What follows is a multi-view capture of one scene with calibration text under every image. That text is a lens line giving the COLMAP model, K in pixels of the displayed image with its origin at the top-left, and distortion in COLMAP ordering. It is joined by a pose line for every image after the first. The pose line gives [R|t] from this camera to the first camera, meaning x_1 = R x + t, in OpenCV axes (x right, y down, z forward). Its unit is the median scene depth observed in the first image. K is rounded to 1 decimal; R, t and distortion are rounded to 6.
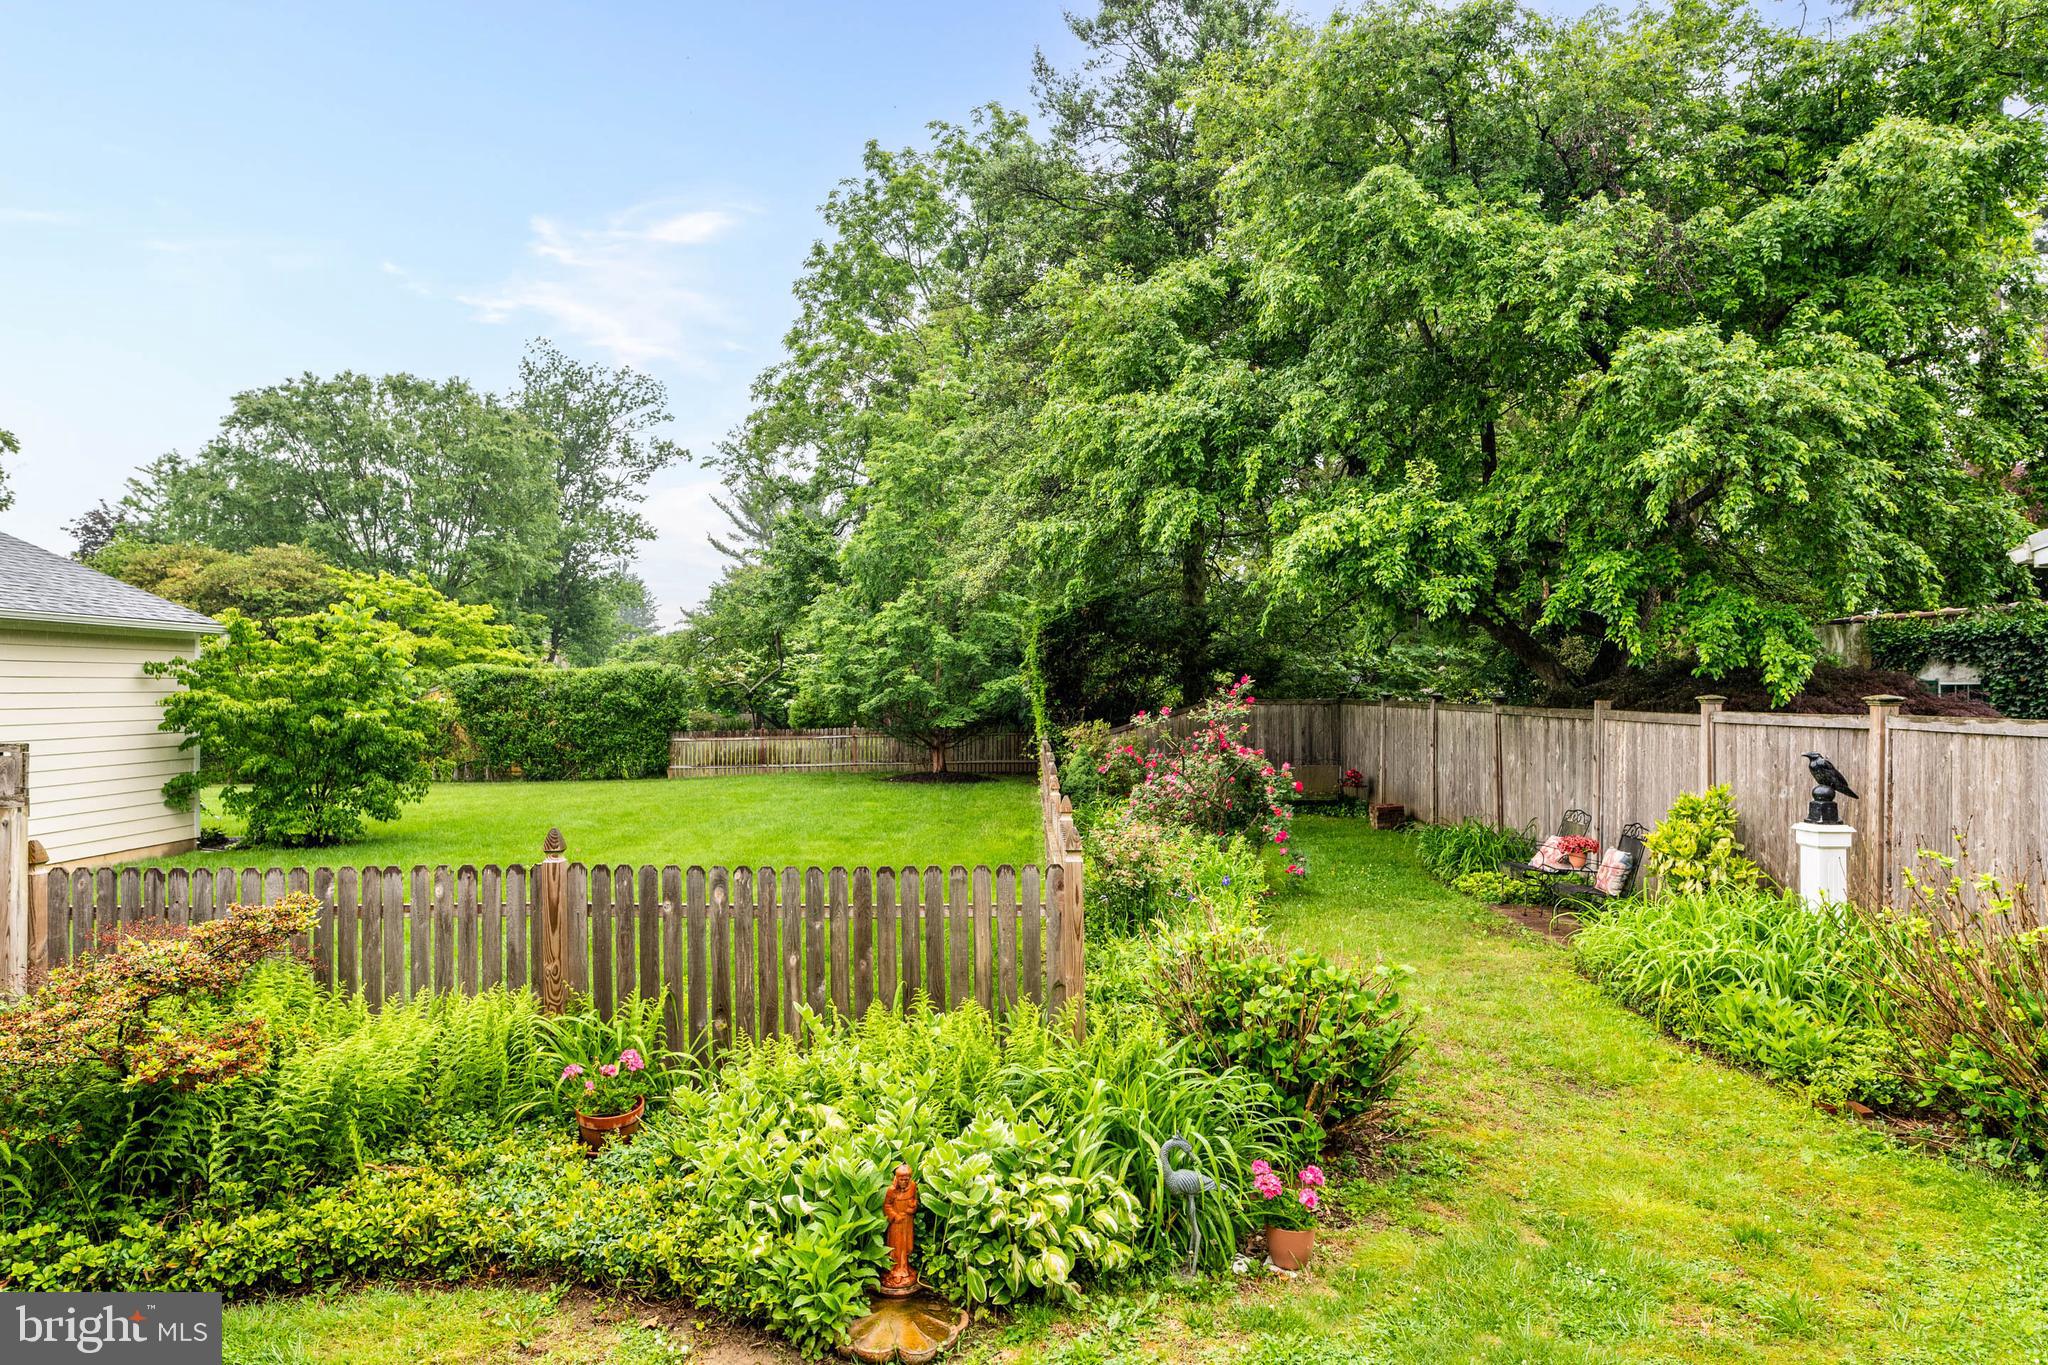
lens RADIAL K [[1162.9, 0, 1024.0], [0, 1162.9, 682.5], [0, 0, 1]] dist [-0.000809, 0.000780]
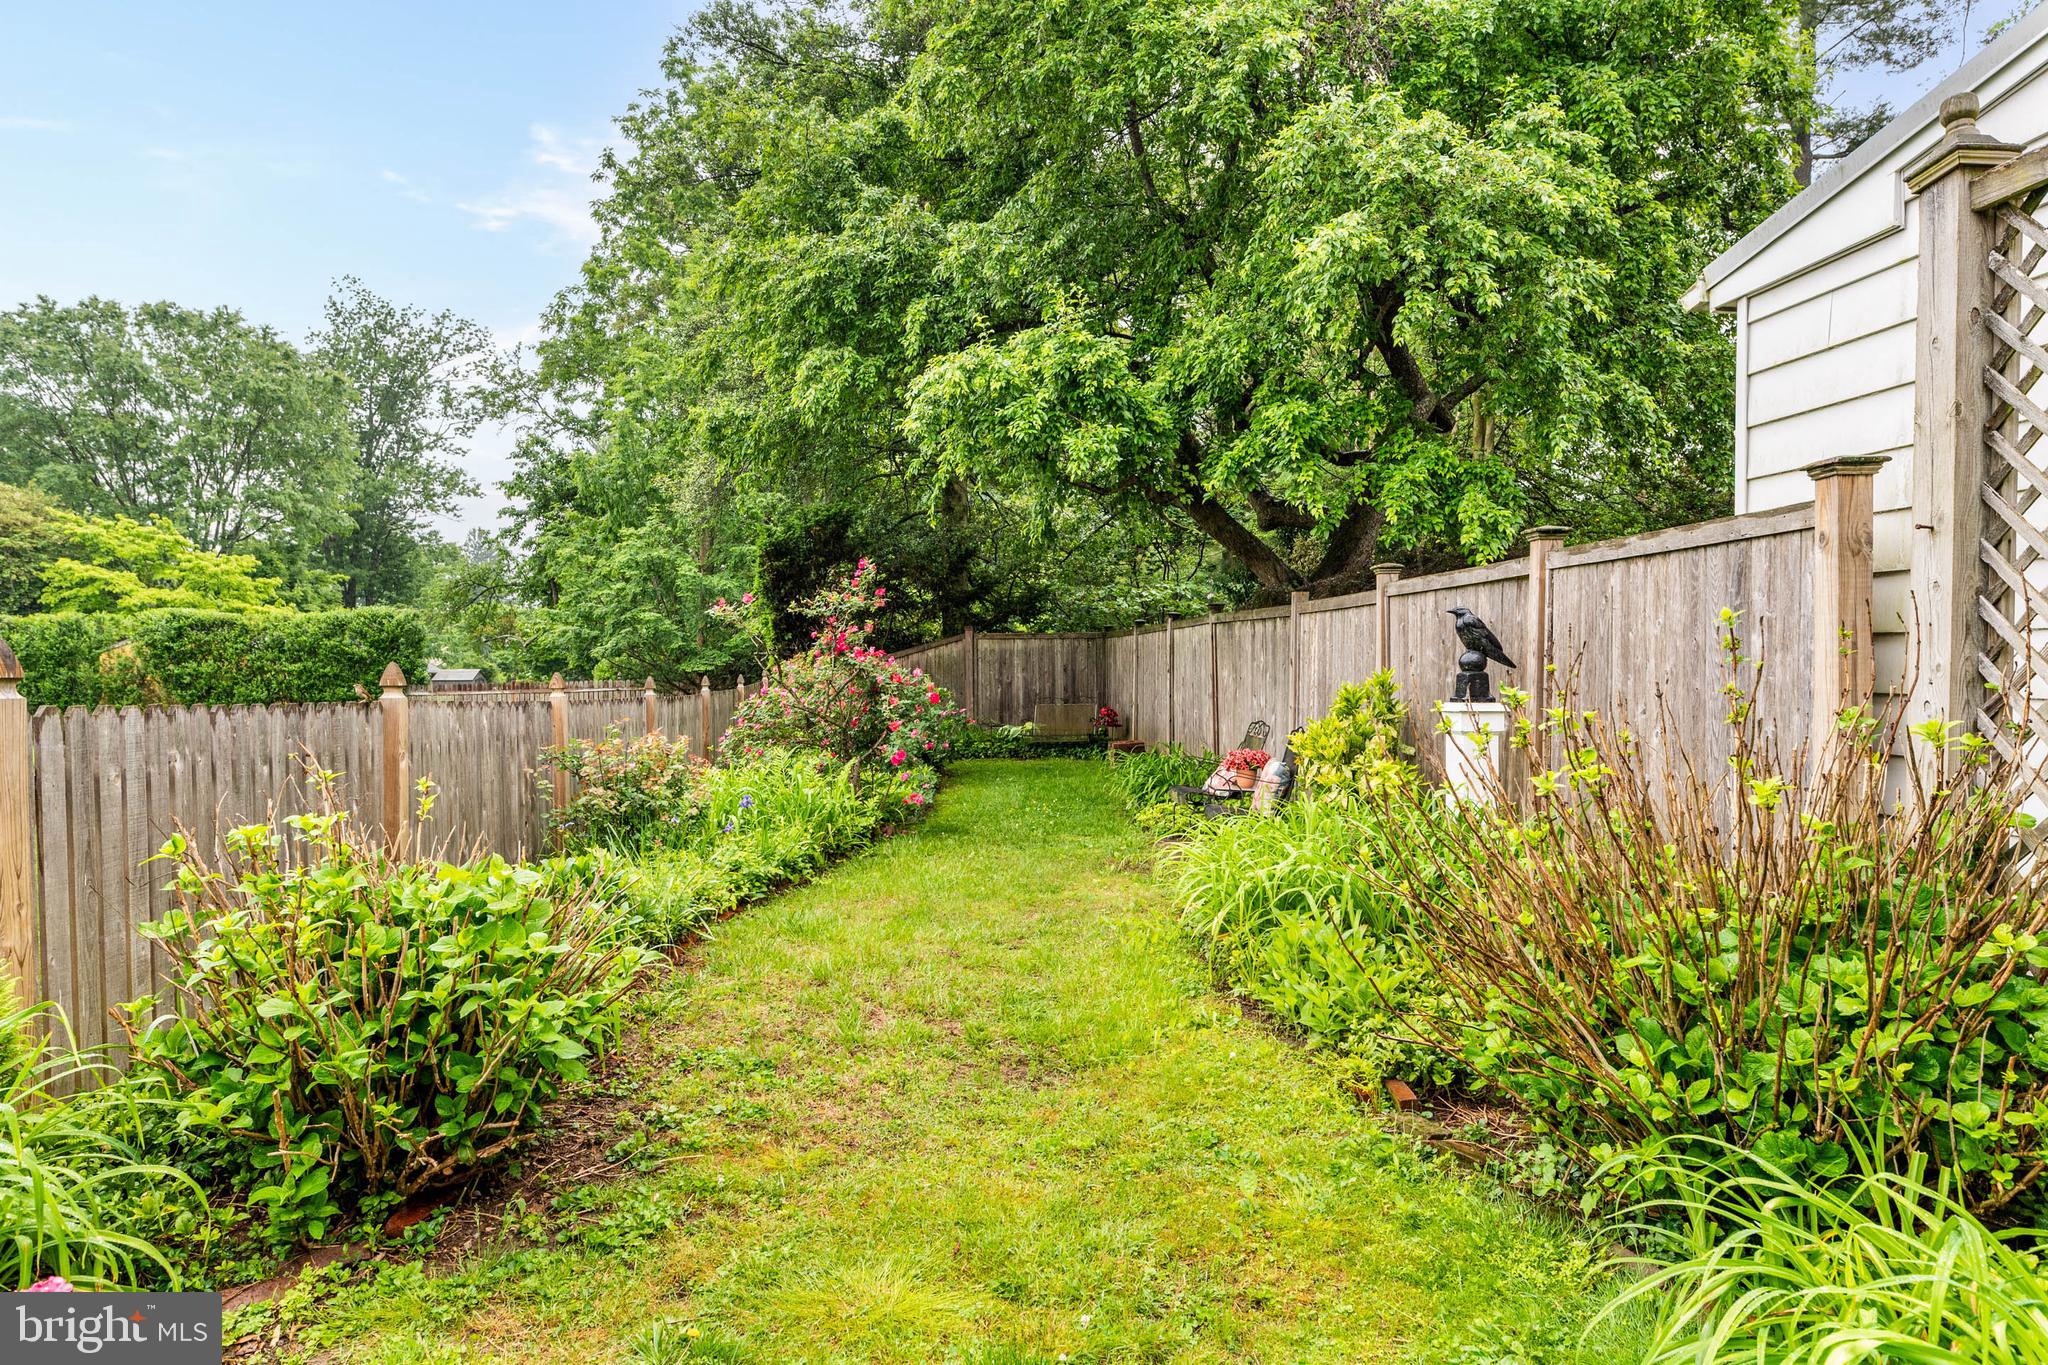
lens RADIAL K [[1204.8, 0, 974.3], [0, 1204.8, 677.0], [0, 0, 1]] dist [0.024769, -0.052568]
pose [[0.996405, -0.004372, 0.084610, 0.205728], [0.002262, 0.999684, 0.025022, 0.057420], [-0.084693, -0.024741, 0.996100, 0.173841]]
